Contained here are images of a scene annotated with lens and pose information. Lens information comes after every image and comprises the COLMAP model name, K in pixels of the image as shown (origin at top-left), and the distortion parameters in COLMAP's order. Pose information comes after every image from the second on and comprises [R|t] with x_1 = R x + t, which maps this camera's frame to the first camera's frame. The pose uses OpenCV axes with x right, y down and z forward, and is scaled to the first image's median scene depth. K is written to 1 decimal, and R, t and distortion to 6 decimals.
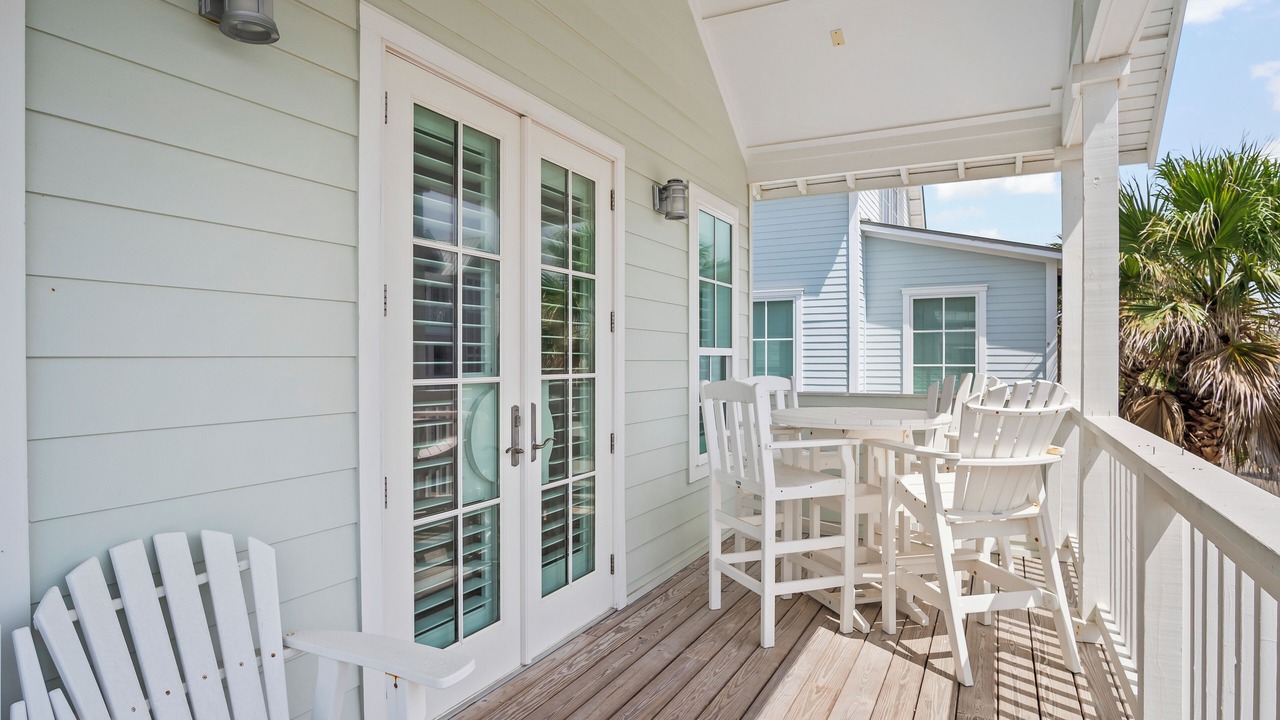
lens RADIAL K [[699.2, 0, 641.1], [0, 699.2, 359.7], [0, 0, 1]] dist [-0.008436, -0.000263]
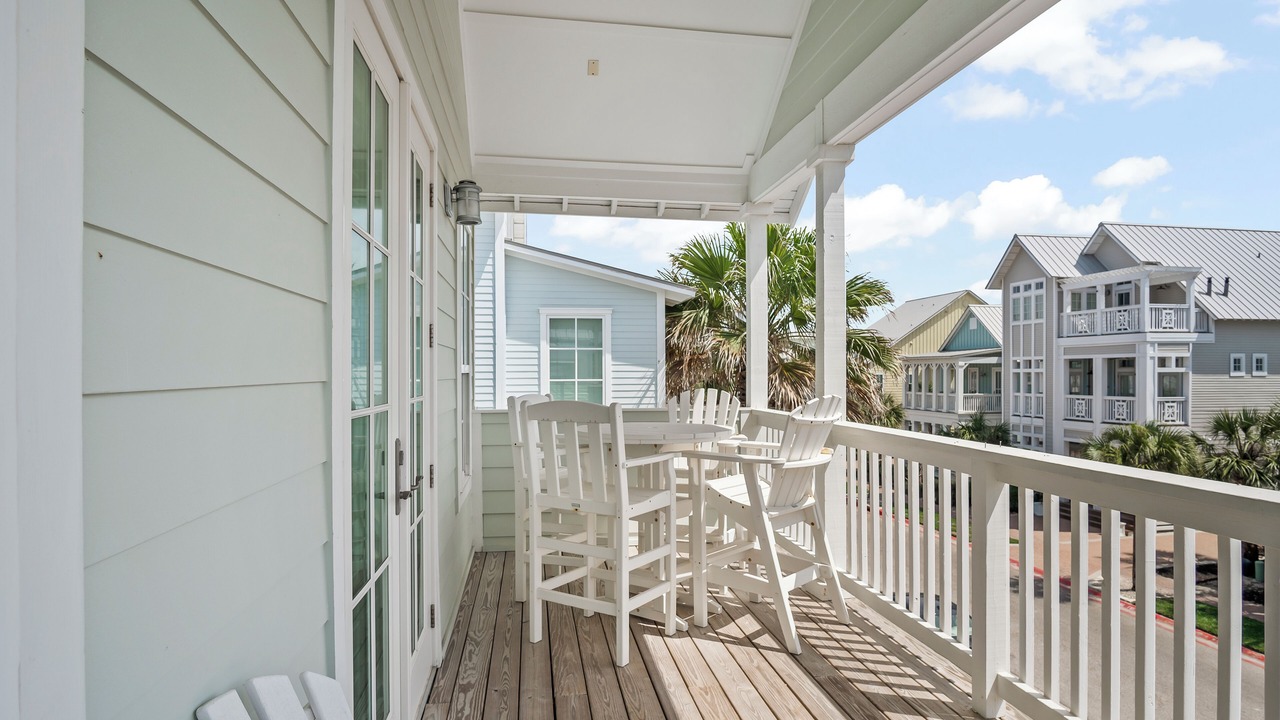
lens RADIAL K [[699.2, 0, 637.9], [0, 699.2, 366.3], [0, 0, 1]] dist [-0.008436, -0.000263]
pose [[0.810949, 0.004256, 0.585102, -0.338156], [0.001837, 0.999950, -0.009820, -0.007308], [-0.585114, 0.009039, 0.810900, 0.146329]]
